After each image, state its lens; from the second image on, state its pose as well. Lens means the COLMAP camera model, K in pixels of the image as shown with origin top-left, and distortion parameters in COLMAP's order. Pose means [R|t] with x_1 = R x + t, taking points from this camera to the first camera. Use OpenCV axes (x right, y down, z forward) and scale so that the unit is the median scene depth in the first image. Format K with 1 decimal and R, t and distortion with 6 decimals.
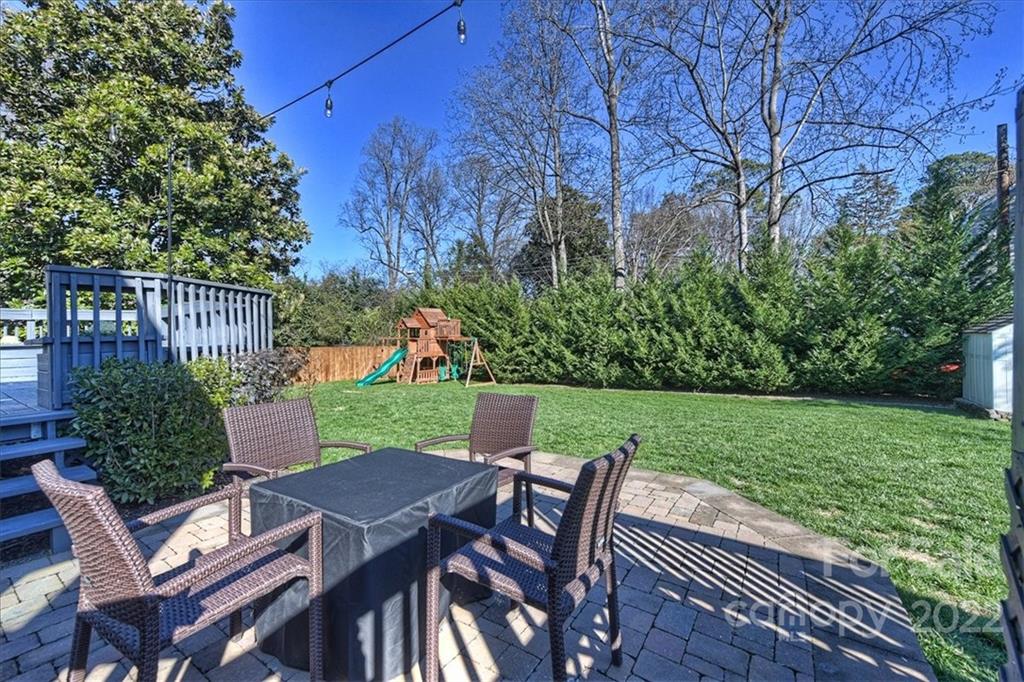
lens RADIAL K [[408.5, 0, 512.0], [0, 408.5, 341.0], [0, 0, 1]] dist [-0.002071, -0.000189]
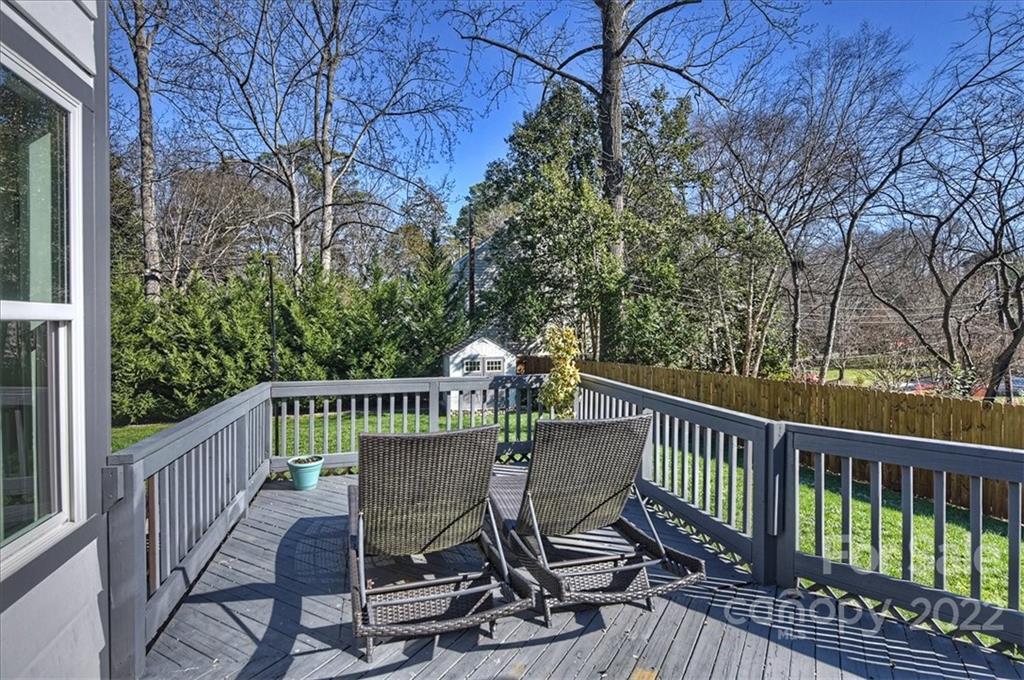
lens RADIAL K [[539.7, 0, 538.4], [0, 539.7, 326.8], [0, 0, 1]] dist [-0.001562, -0.001092]
pose [[0.635387, 0.001828, 0.772192, -0.088945], [0.005444, 0.999962, -0.006847, -0.071388], [-0.772175, 0.008554, 0.635352, -0.316931]]
